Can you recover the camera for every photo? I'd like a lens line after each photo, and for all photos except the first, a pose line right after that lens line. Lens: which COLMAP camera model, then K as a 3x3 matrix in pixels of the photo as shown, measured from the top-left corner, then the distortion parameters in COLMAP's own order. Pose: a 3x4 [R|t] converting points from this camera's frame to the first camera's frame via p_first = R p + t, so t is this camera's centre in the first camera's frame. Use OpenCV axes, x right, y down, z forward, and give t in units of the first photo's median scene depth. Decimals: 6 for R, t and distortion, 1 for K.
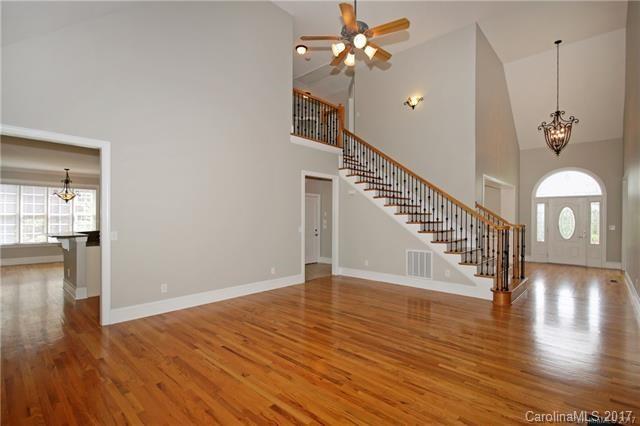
lens RADIAL K [[307.1, 0, 319.7], [0, 307.1, 219.1], [0, 0, 1]] dist [0.000404, -0.000420]
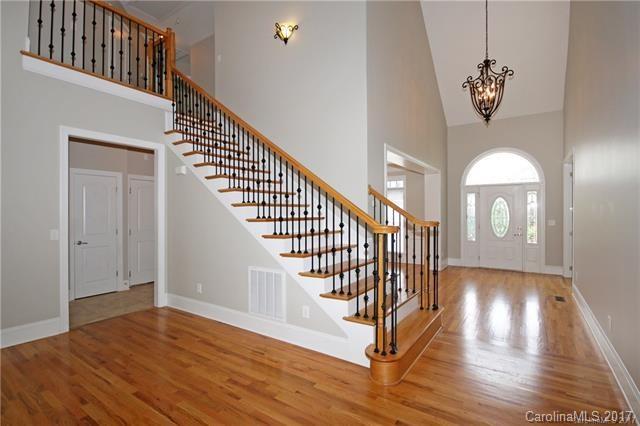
lens RADIAL K [[319.8, 0, 320.0], [0, 319.8, 213.0], [0, 0, 1]] dist [-0.001280, -0.000141]
pose [[0.987105, -0.007108, 0.159914, 0.263846], [0.007712, 0.999965, -0.003151, 0.000967], [-0.159886, 0.004344, 0.987126, 0.321893]]
